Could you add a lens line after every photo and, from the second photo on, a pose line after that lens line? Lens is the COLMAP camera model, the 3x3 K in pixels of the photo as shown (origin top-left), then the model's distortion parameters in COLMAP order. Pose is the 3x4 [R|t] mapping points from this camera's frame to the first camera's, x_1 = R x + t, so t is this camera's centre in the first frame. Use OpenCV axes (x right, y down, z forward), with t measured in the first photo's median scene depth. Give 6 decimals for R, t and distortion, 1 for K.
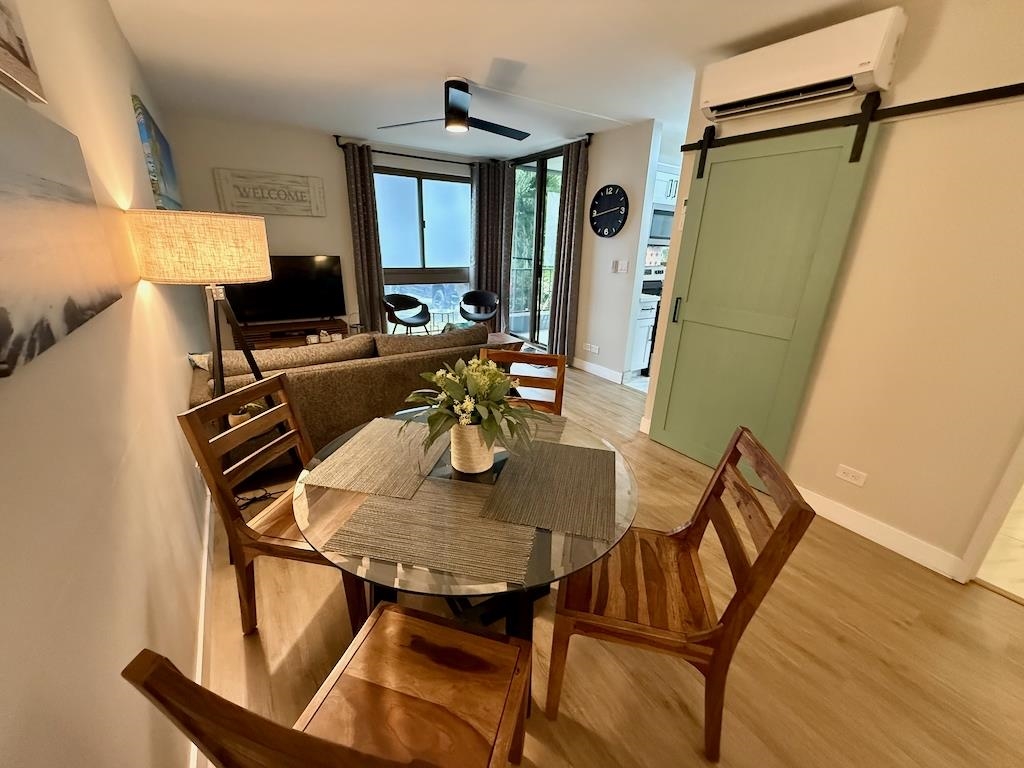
lens RADIAL K [[408.6, 0, 510.6], [0, 408.6, 385.5], [0, 0, 1]] dist [-0.002179, 0.000150]
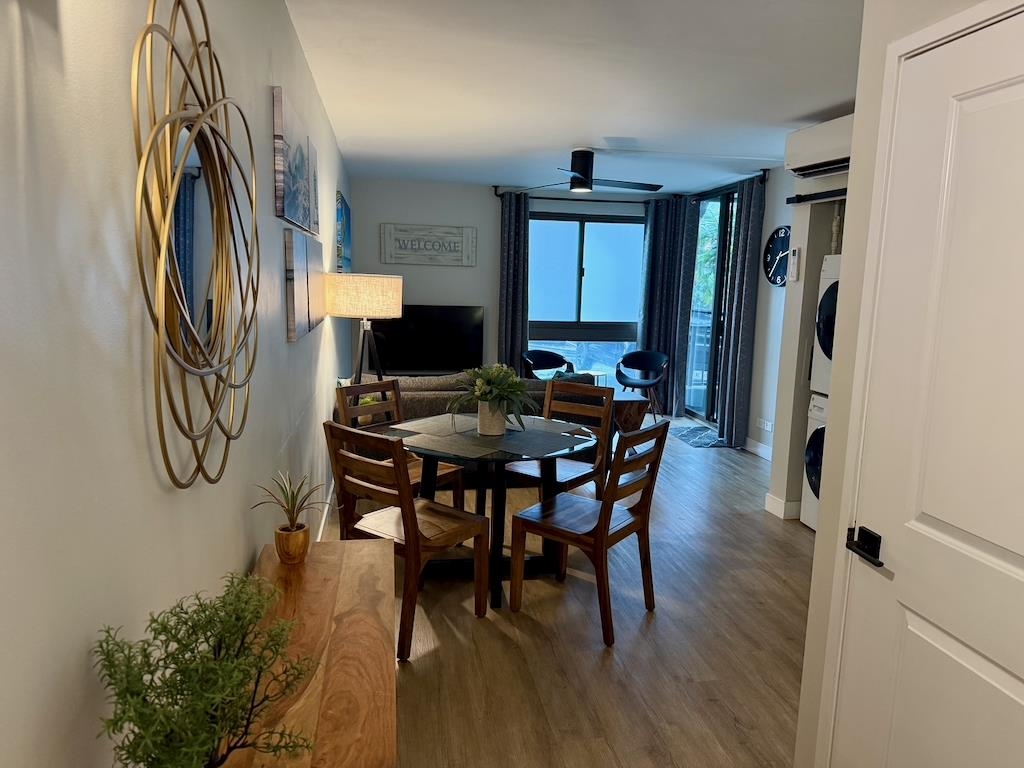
lens RADIAL K [[717.7, 0, 514.5], [0, 717.7, 390.7], [0, 0, 1]] dist [0.054358, -0.062841]
pose [[0.919746, 0.055641, -0.388550, 0.306436], [-0.131471, 0.976392, -0.171388, 0.145984], [0.369841, 0.208717, 0.905348, -0.426093]]
